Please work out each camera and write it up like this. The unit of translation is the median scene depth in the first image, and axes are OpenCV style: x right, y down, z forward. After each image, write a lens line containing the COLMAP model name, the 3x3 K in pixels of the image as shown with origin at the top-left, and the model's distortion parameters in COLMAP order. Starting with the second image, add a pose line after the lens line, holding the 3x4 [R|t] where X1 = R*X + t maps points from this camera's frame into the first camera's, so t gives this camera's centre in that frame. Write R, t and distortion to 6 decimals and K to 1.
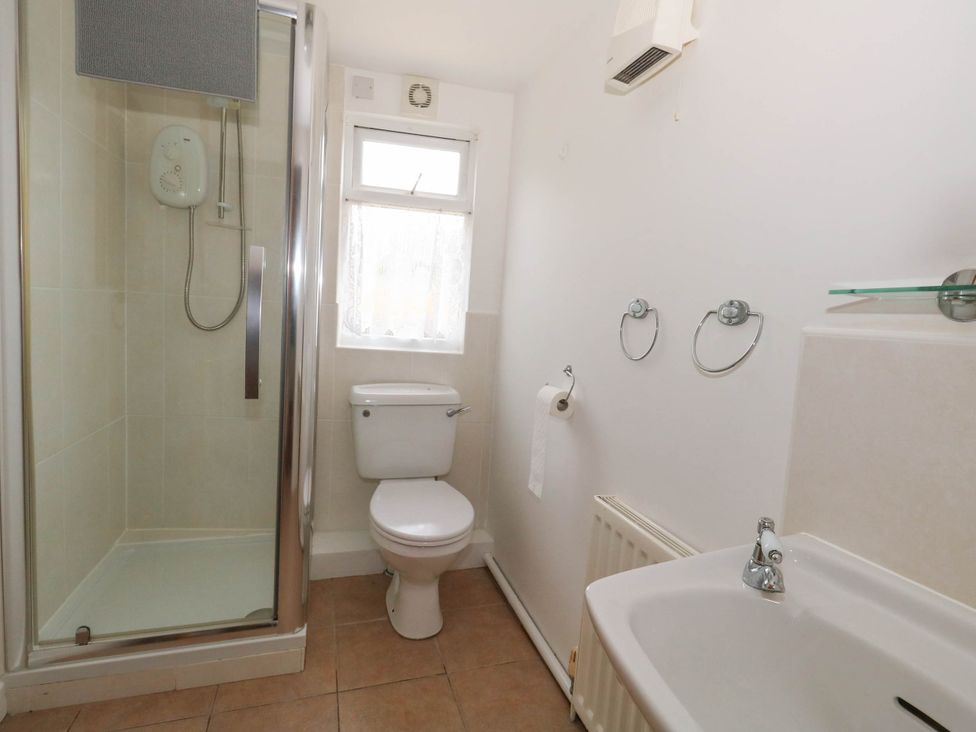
lens RADIAL K [[505.3, 0, 485.8], [0, 505.3, 364.8], [0, 0, 1]] dist [0.001914, -0.002390]
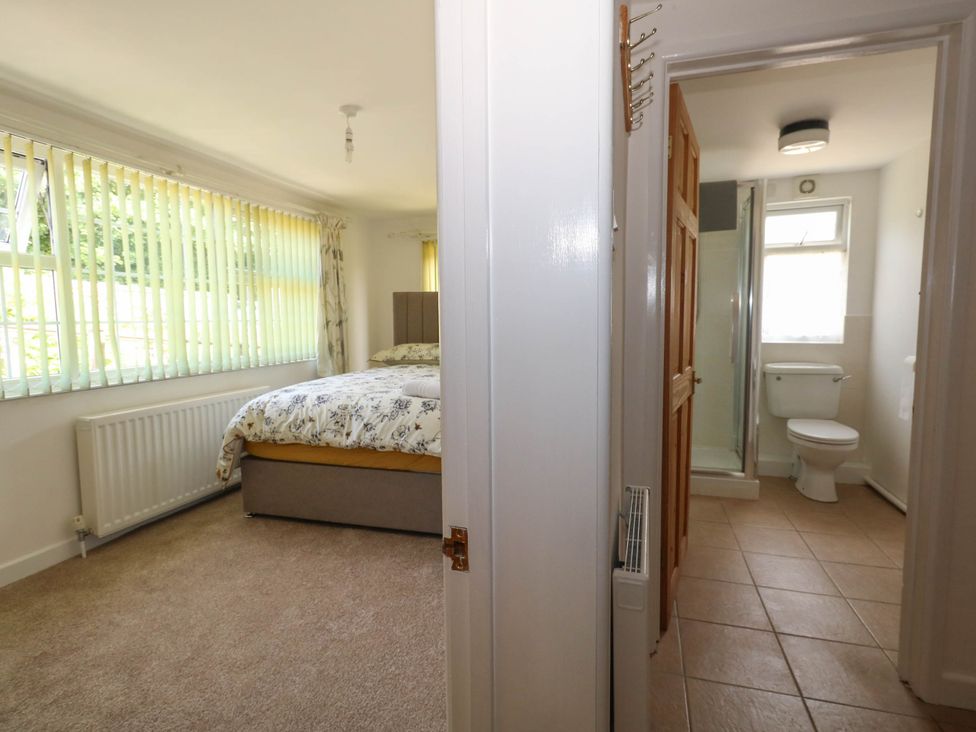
lens RADIAL K [[505.3, 0, 489.1], [0, 505.3, 357.3], [0, 0, 1]] dist [0.001914, -0.002390]
pose [[0.820816, -0.024991, -0.570645, -0.055762], [0.006743, 0.999397, -0.034068, 0.070057], [0.571152, 0.024116, 0.820490, -0.919493]]
